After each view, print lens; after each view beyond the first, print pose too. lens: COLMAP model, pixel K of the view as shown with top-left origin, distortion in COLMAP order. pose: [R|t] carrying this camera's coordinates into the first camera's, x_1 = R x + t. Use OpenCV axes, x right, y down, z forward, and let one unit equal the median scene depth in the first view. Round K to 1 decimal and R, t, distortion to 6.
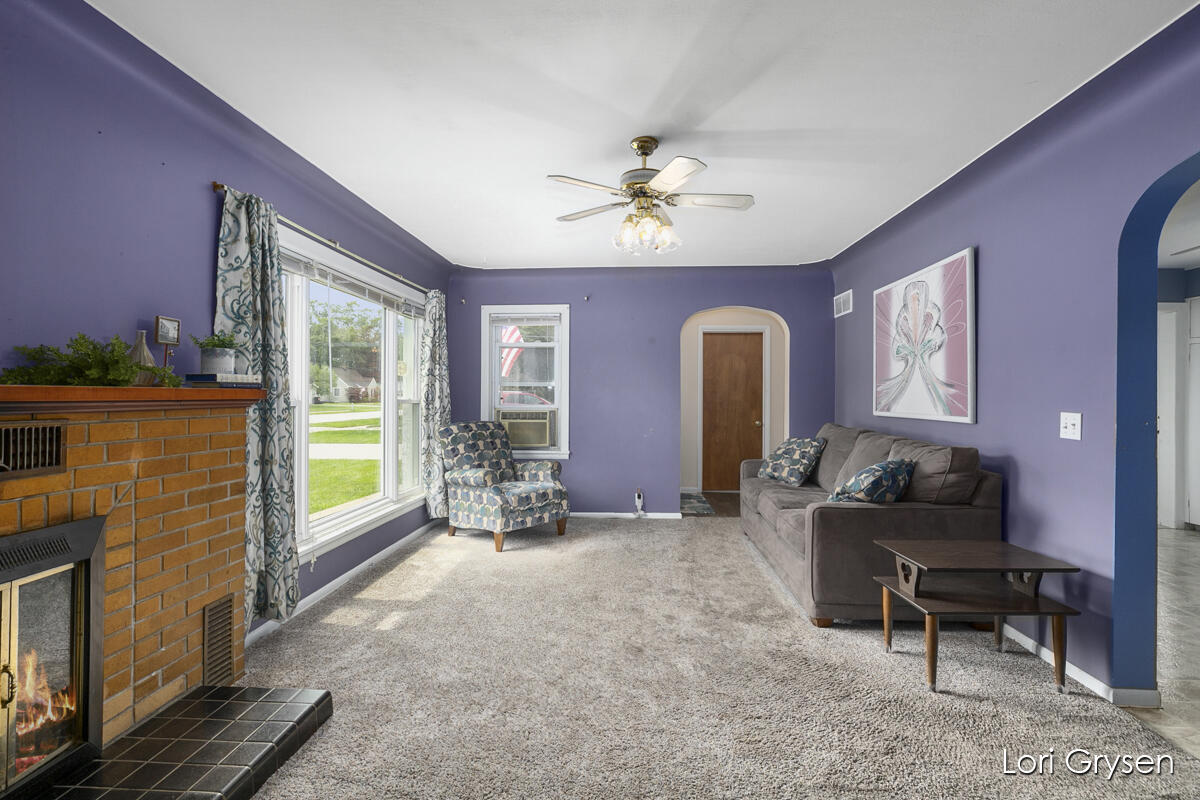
lens RADIAL K [[554.9, 0, 607.9], [0, 554.9, 396.2], [0, 0, 1]] dist [-0.002524, 0.000217]
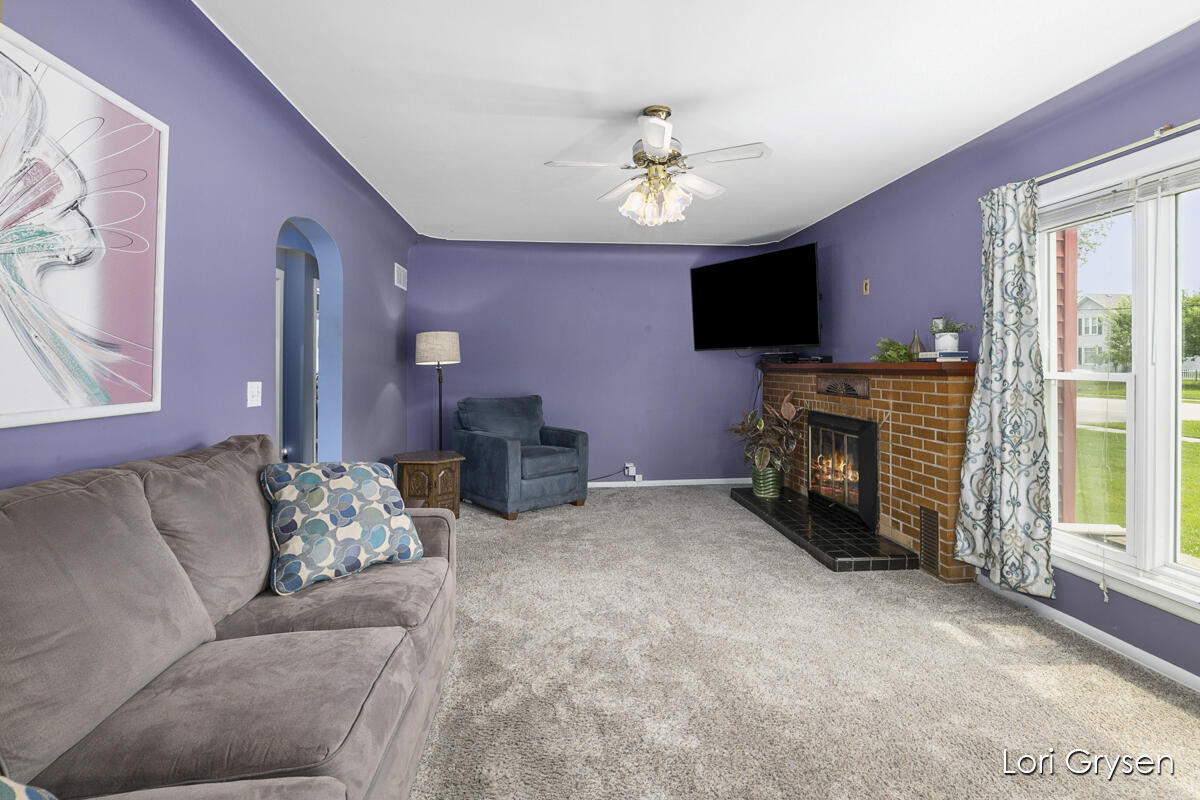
lens RADIAL K [[559.7, 0, 602.3], [0, 559.7, 360.0], [0, 0, 1]] dist [-0.014407, 0.000379]
pose [[-0.987917, -0.004477, -0.154919, 0.268309], [-0.003114, 0.999954, -0.009038, -0.003263], [0.154952, -0.008447, -0.987886, 1.684196]]
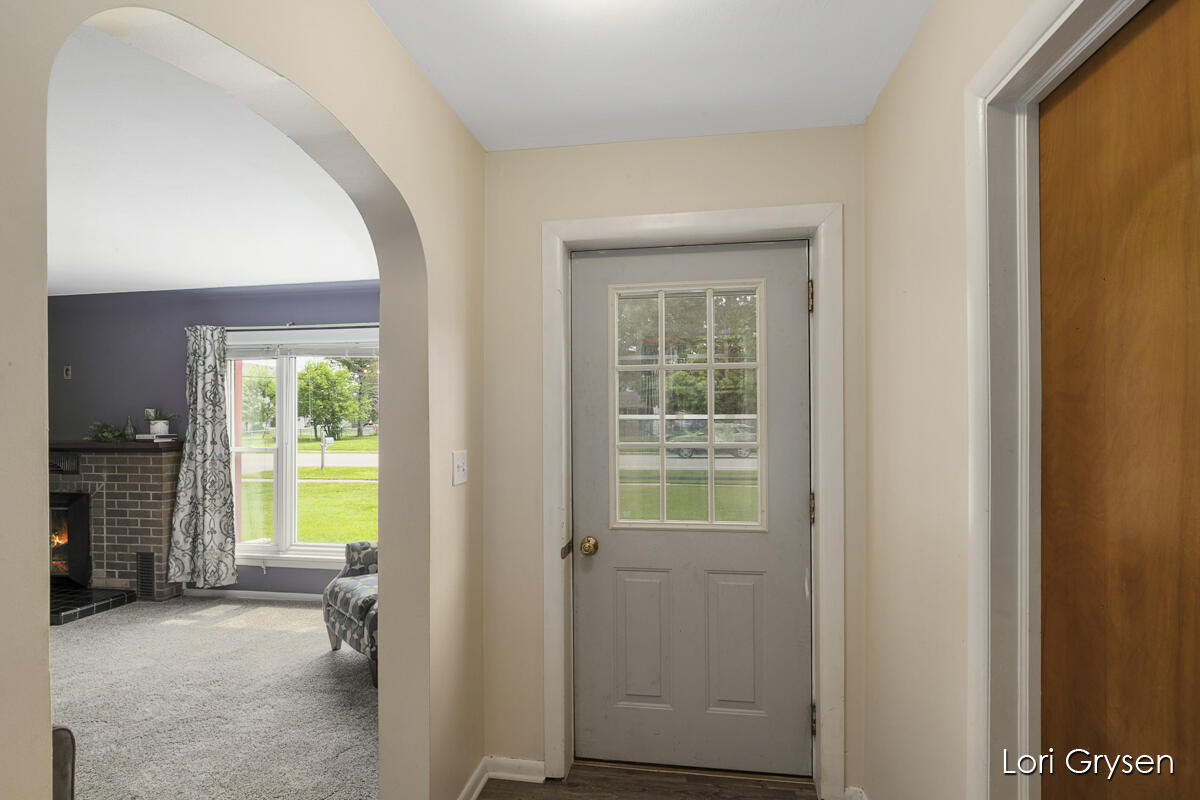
lens RADIAL K [[562.9, 0, 600.4], [0, 562.9, 422.3], [0, 0, 1]] dist [-0.002494, -0.000064]
pose [[-0.102616, -0.000027, -0.994721, 0.783011], [0.003337, 0.999994, -0.000372, -0.056044], [0.994715, -0.003358, -0.102615, 2.023069]]
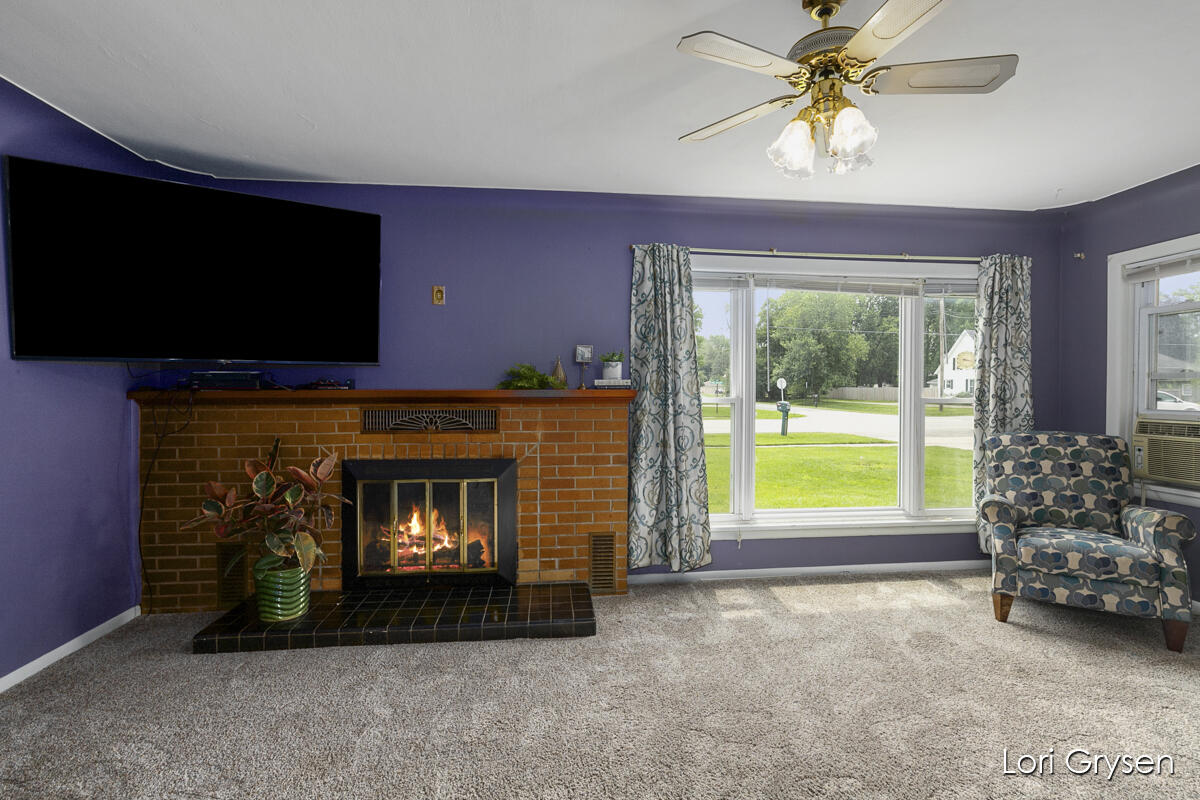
lens RADIAL K [[554.9, 0, 607.9], [0, 554.9, 396.2], [0, 0, 1]] dist [-0.002524, 0.000217]
pose [[0.175716, 0.011224, -0.984377, 0.552625], [-0.001527, 0.999937, 0.011129, -0.009283], [0.984440, -0.000452, 0.175722, 0.551432]]
